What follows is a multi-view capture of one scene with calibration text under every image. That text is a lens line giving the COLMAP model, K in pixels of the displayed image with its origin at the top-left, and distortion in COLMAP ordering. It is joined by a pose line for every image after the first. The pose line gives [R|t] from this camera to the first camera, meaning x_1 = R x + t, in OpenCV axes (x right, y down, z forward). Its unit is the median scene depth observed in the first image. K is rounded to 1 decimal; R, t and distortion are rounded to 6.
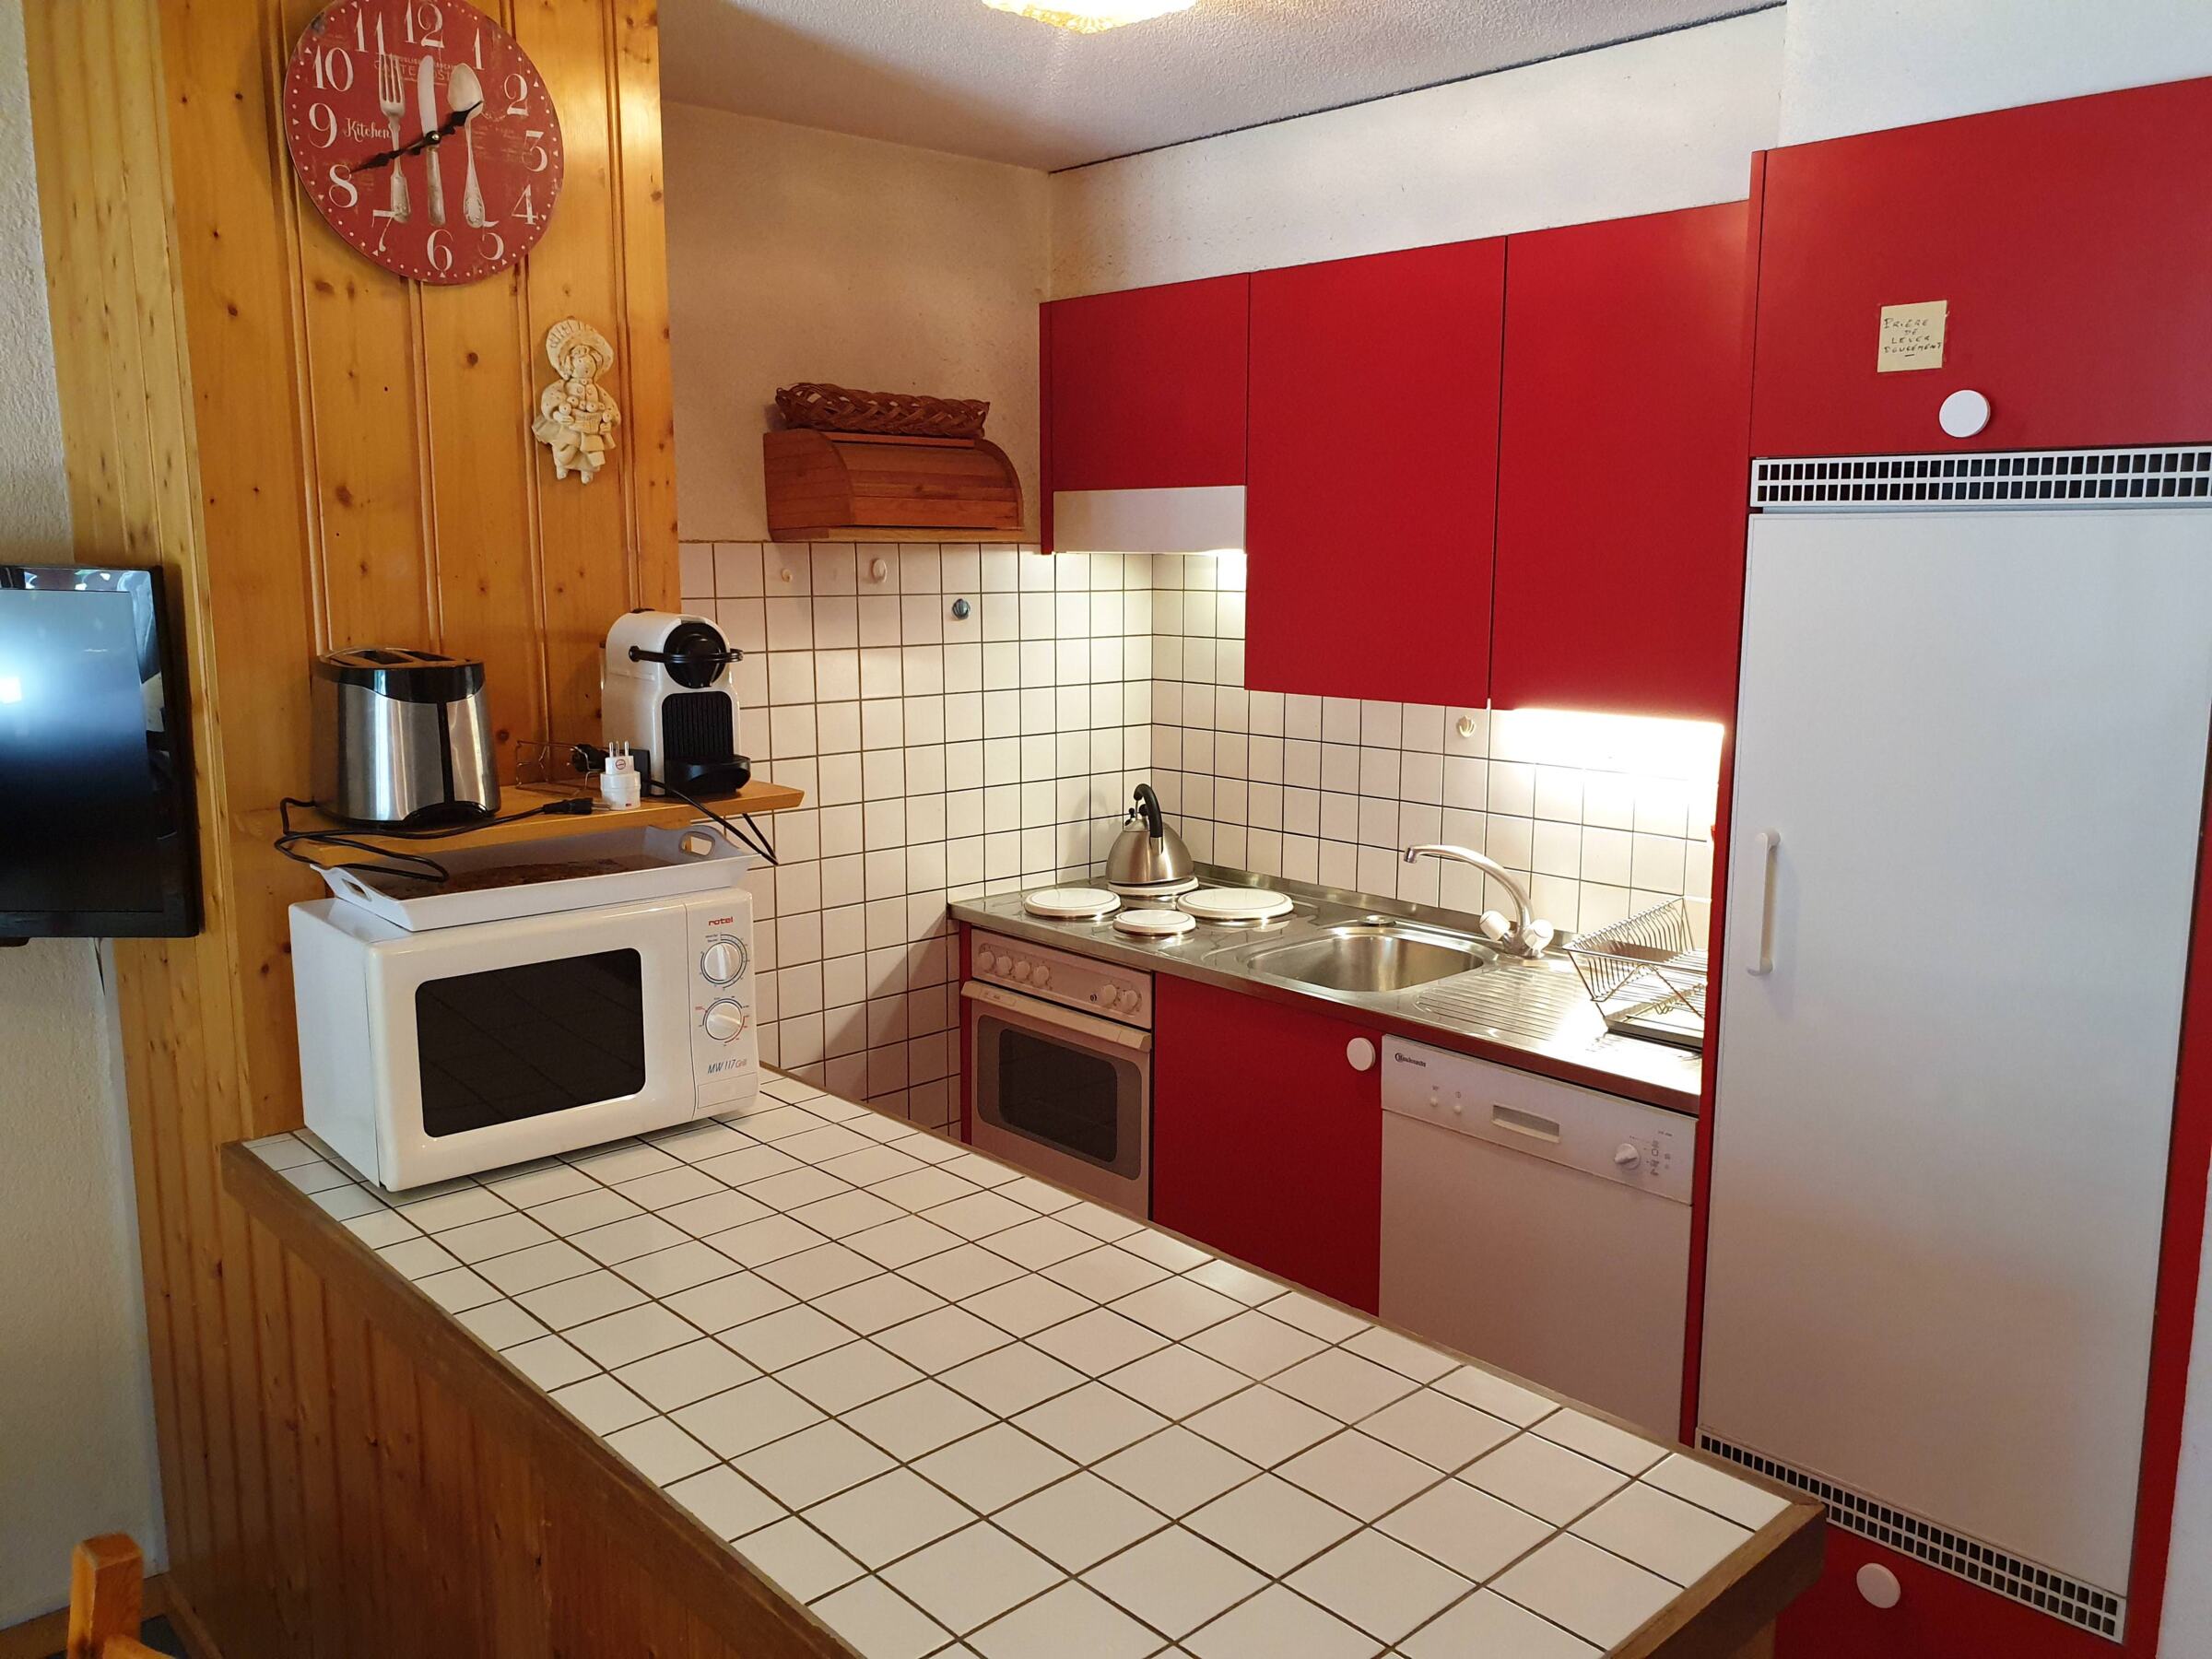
lens RADIAL K [[1757.6, 0, 1119.4], [0, 1757.6, 816.0], [0, 0, 1]] dist [0.031421, -0.036652]
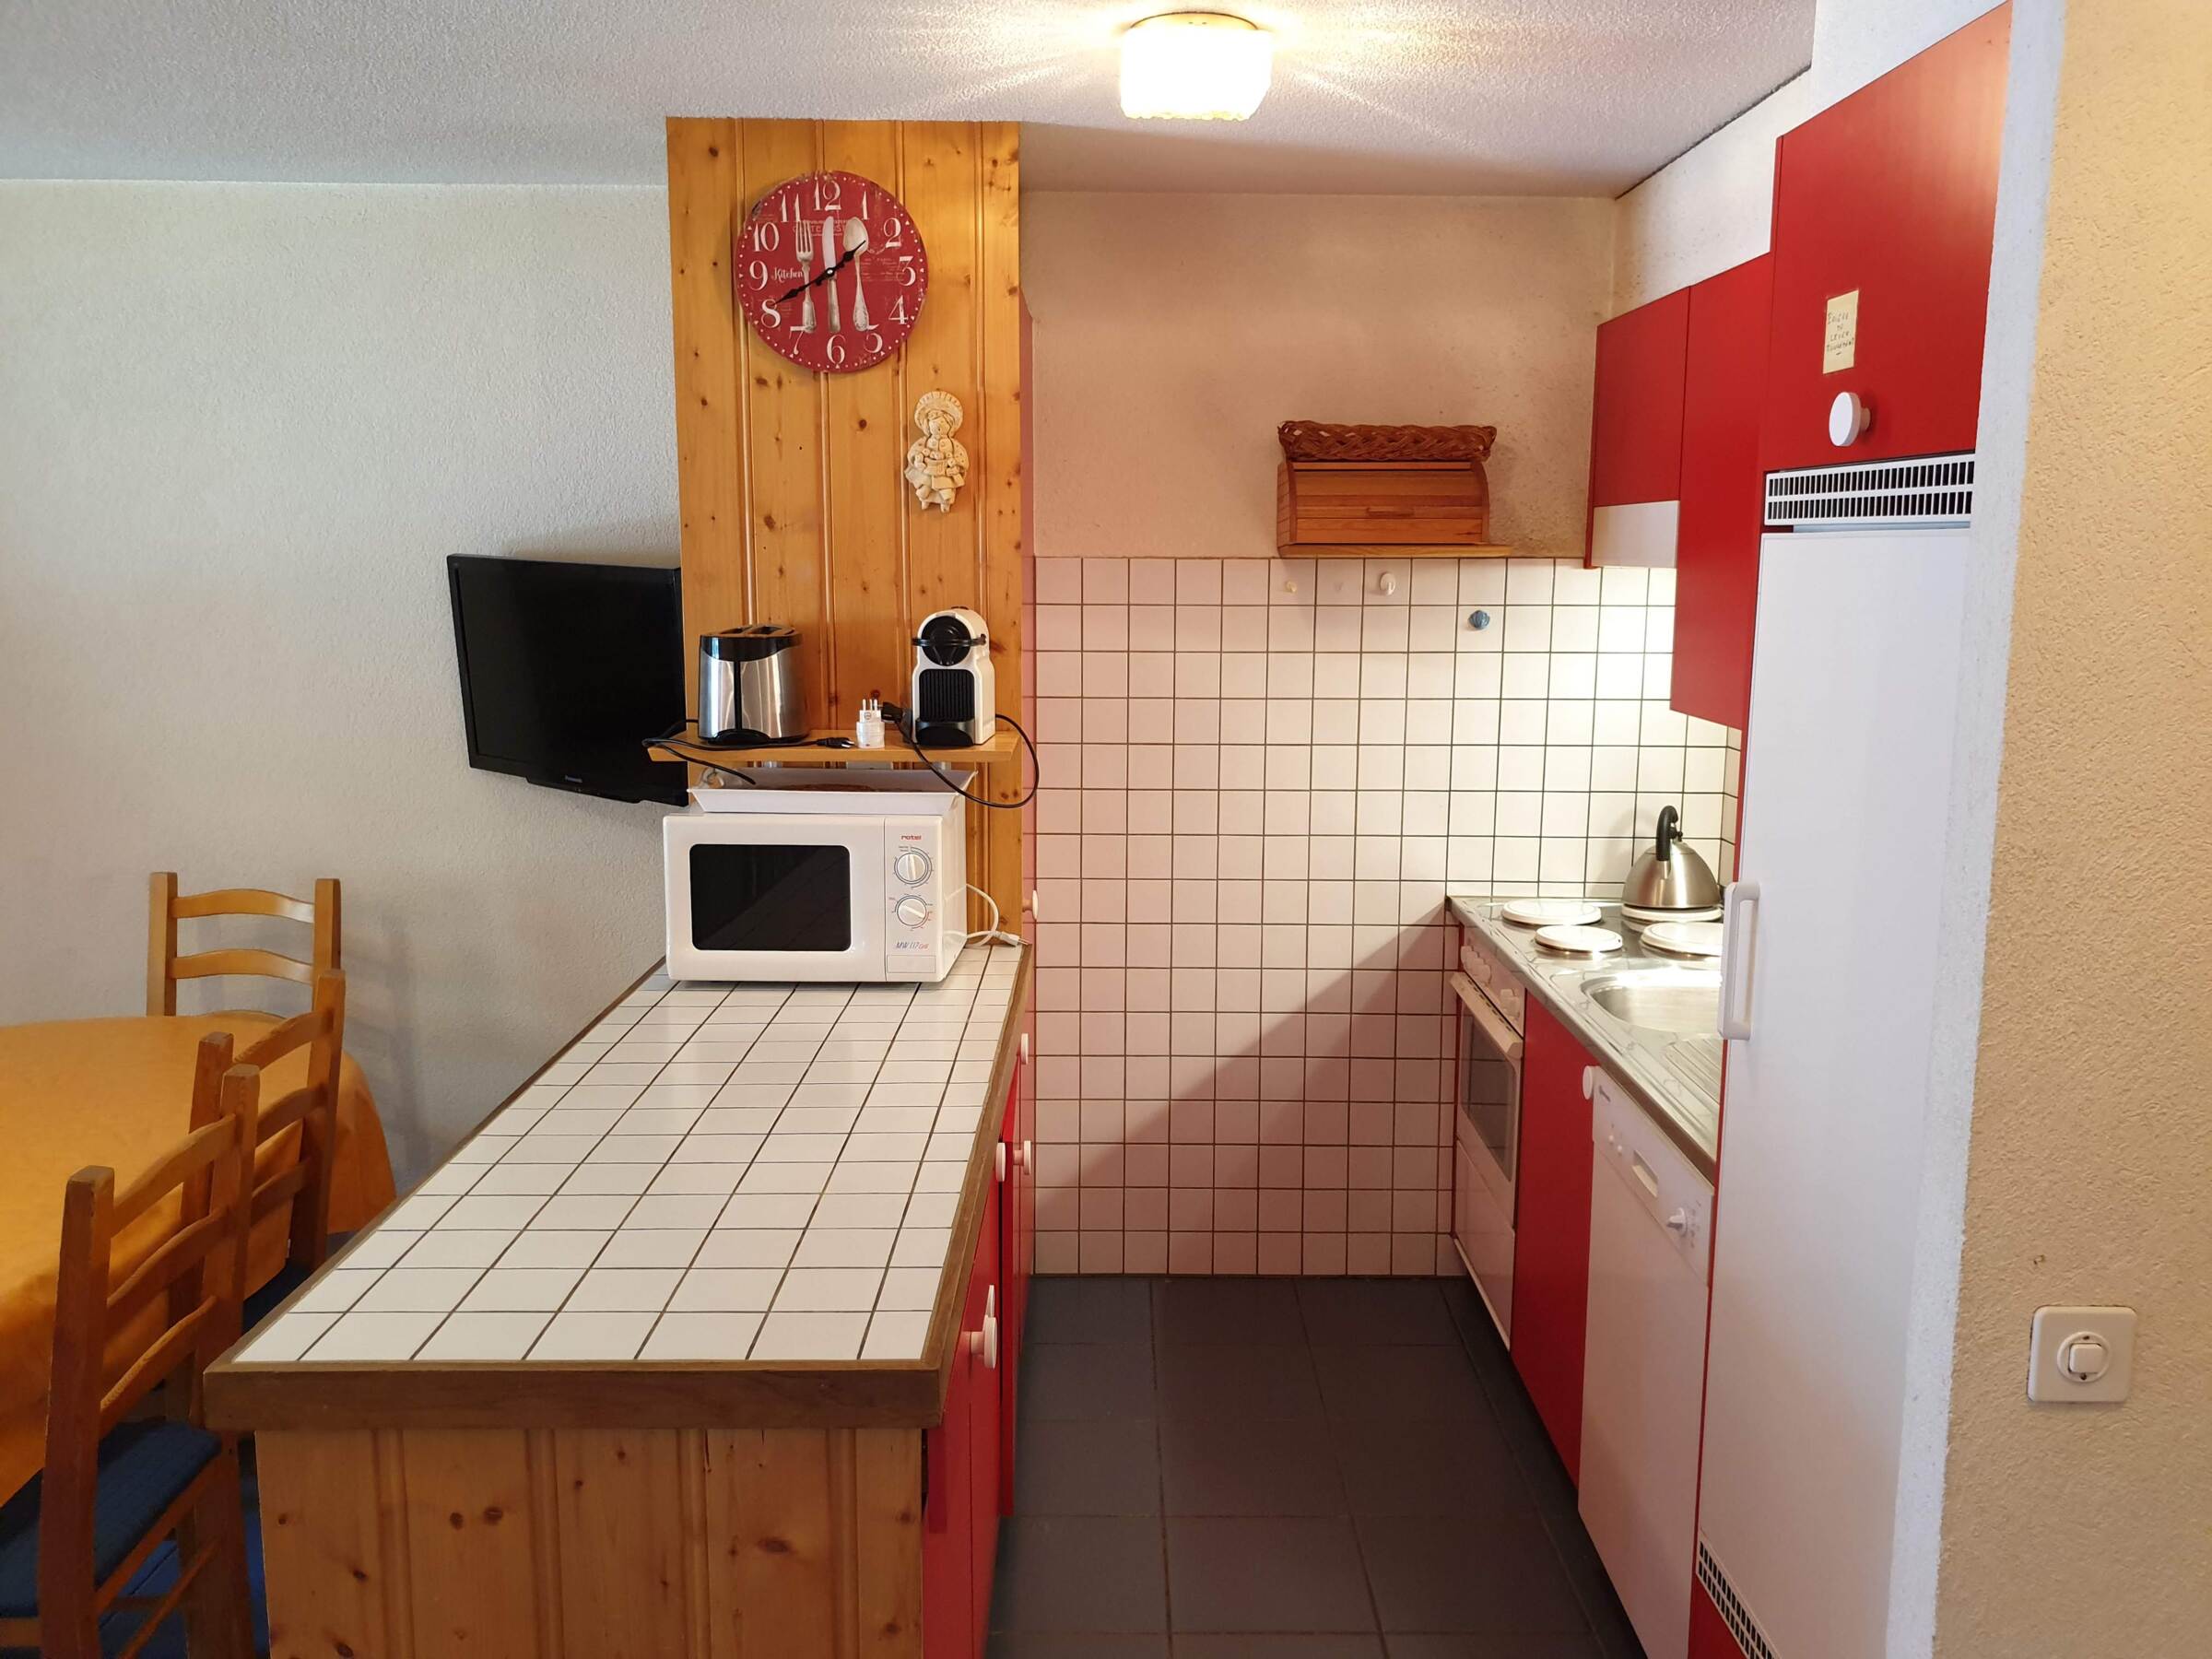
lens RADIAL K [[1757.6, 0, 1082.1], [0, 1757.6, 832.7], [0, 0, 1]] dist [0.031421, -0.036652]
pose [[0.731059, 0.113578, -0.672795, 0.723814], [-0.112687, 0.992605, 0.045122, -0.018066], [0.672945, 0.042829, 0.738452, 0.091621]]
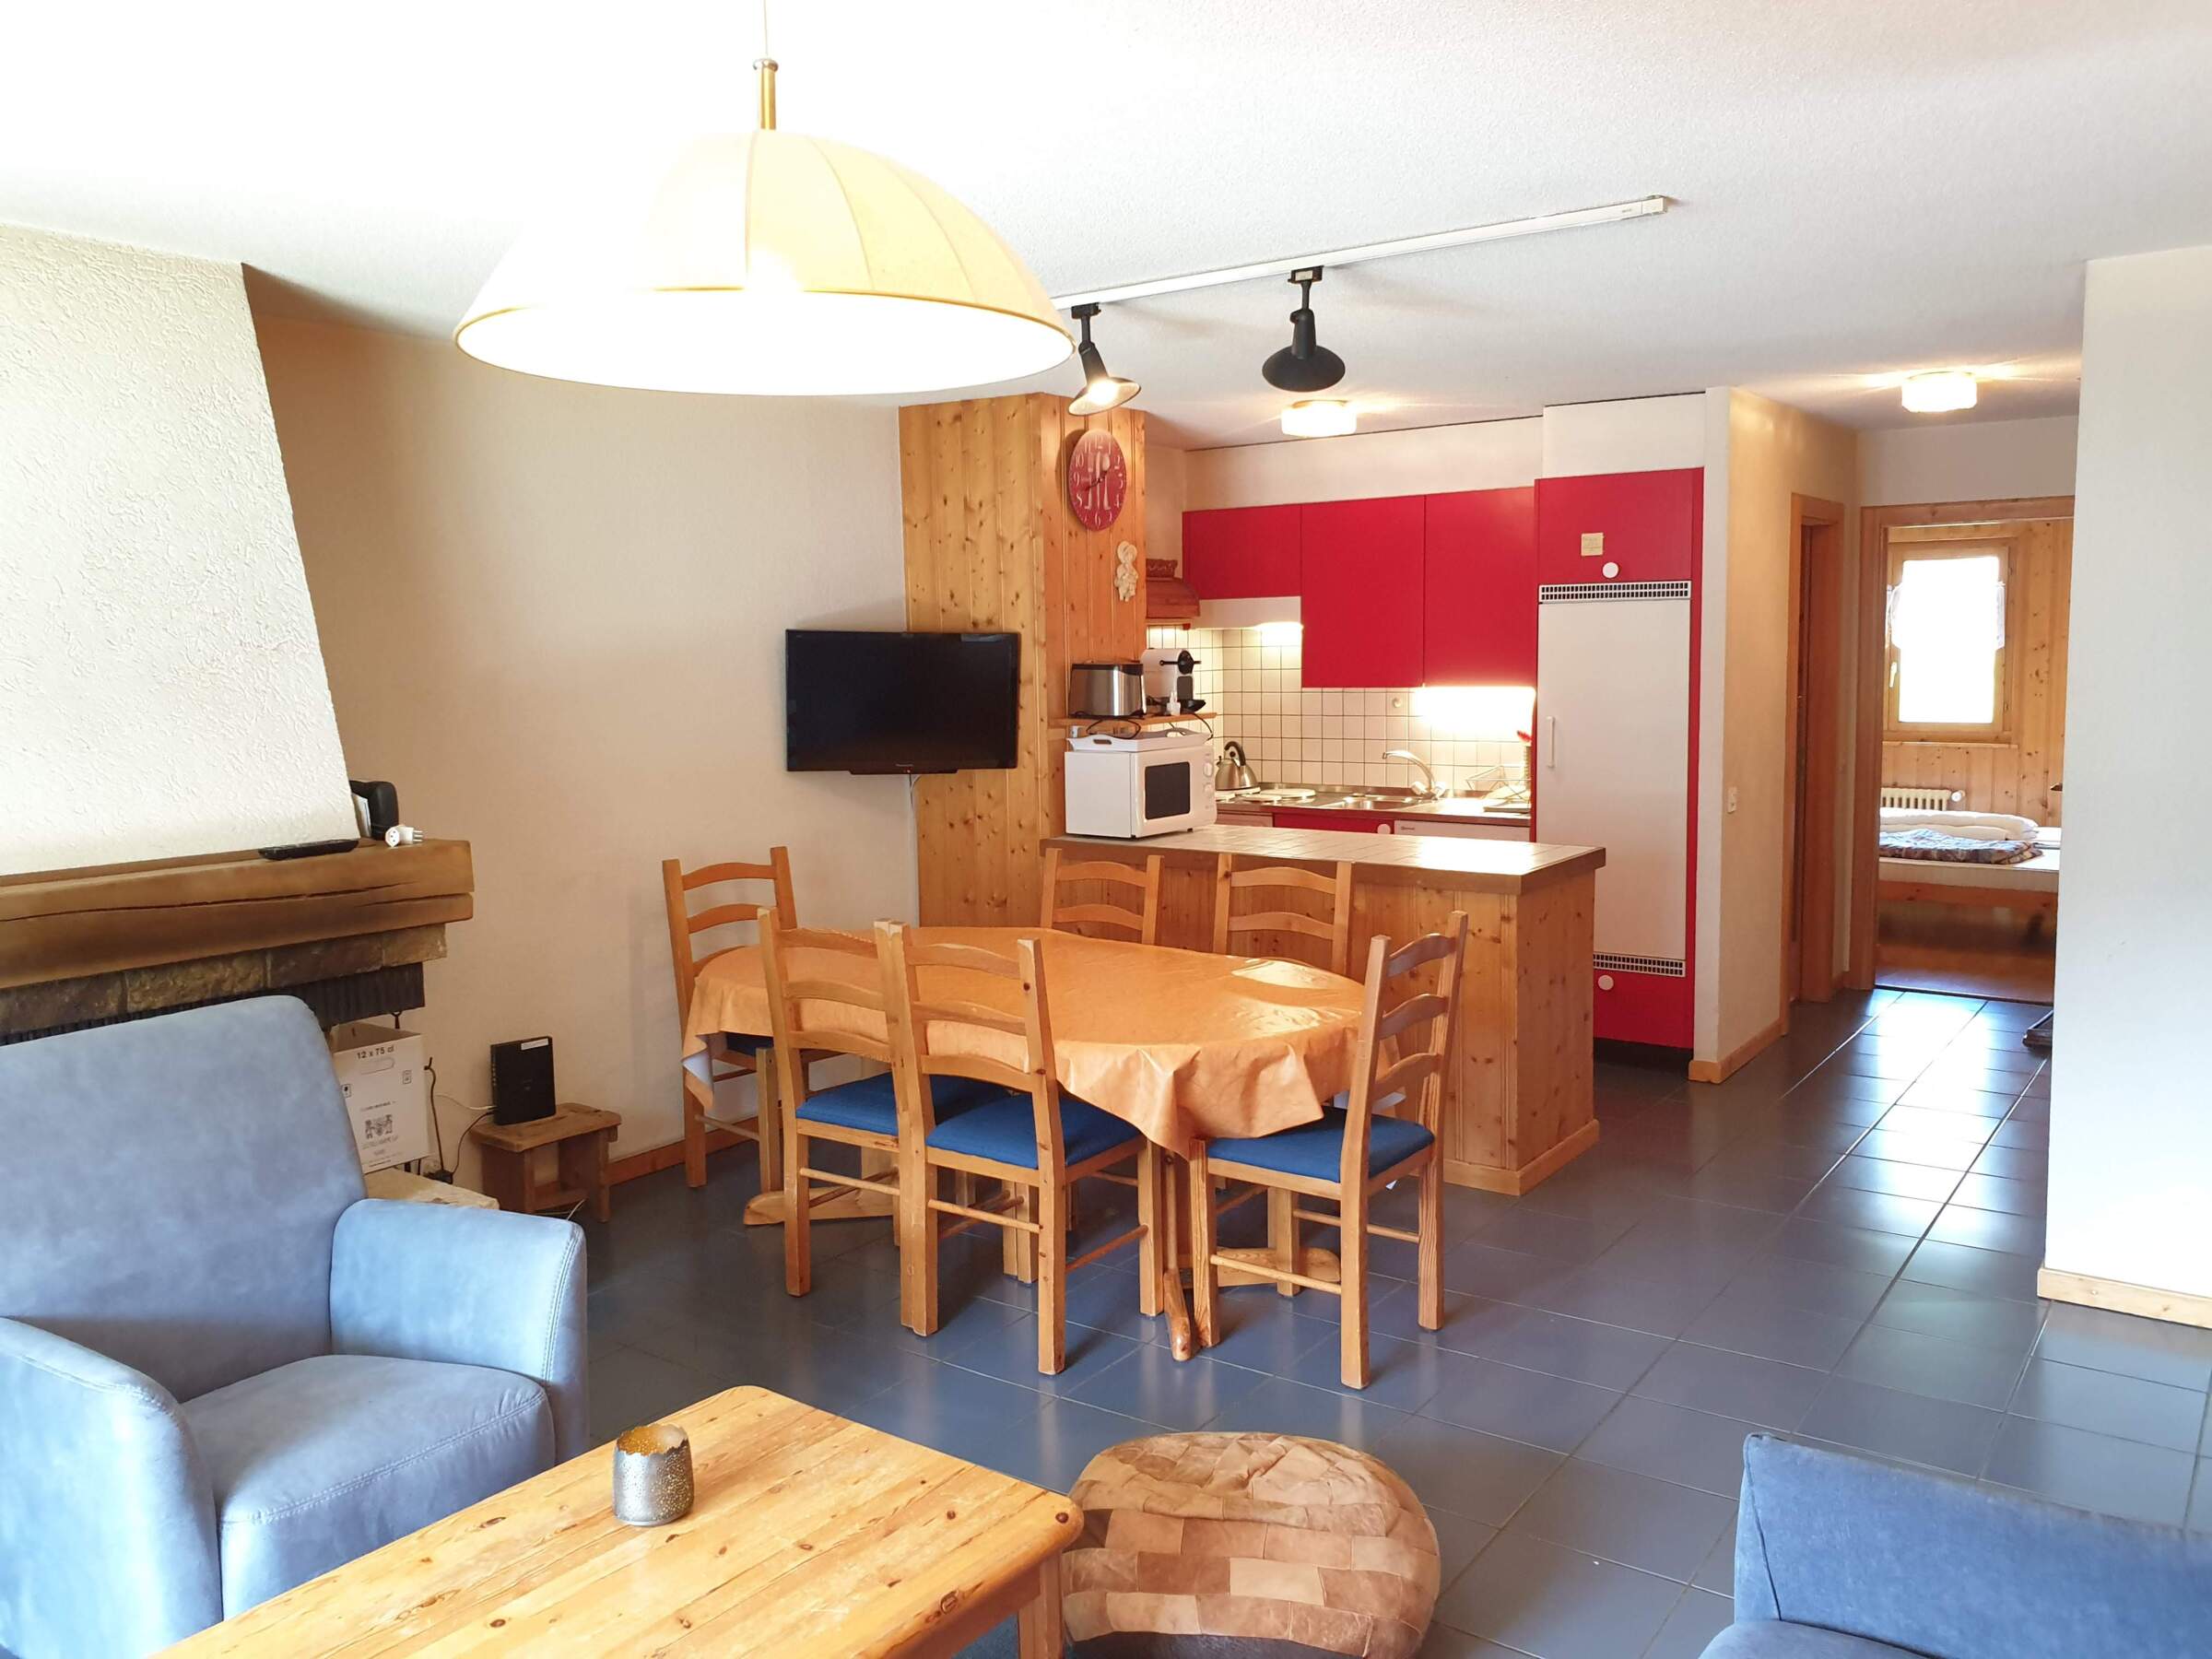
lens RADIAL K [[1757.6, 0, 1083.4], [0, 1757.6, 838.0], [0, 0, 1]] dist [0.031421, -0.036652]
pose [[0.982020, -0.041230, 0.184220, -0.887271], [0.049534, 0.997943, -0.040703, 0.278063], [-0.182163, 0.049096, 0.982042, -1.602746]]
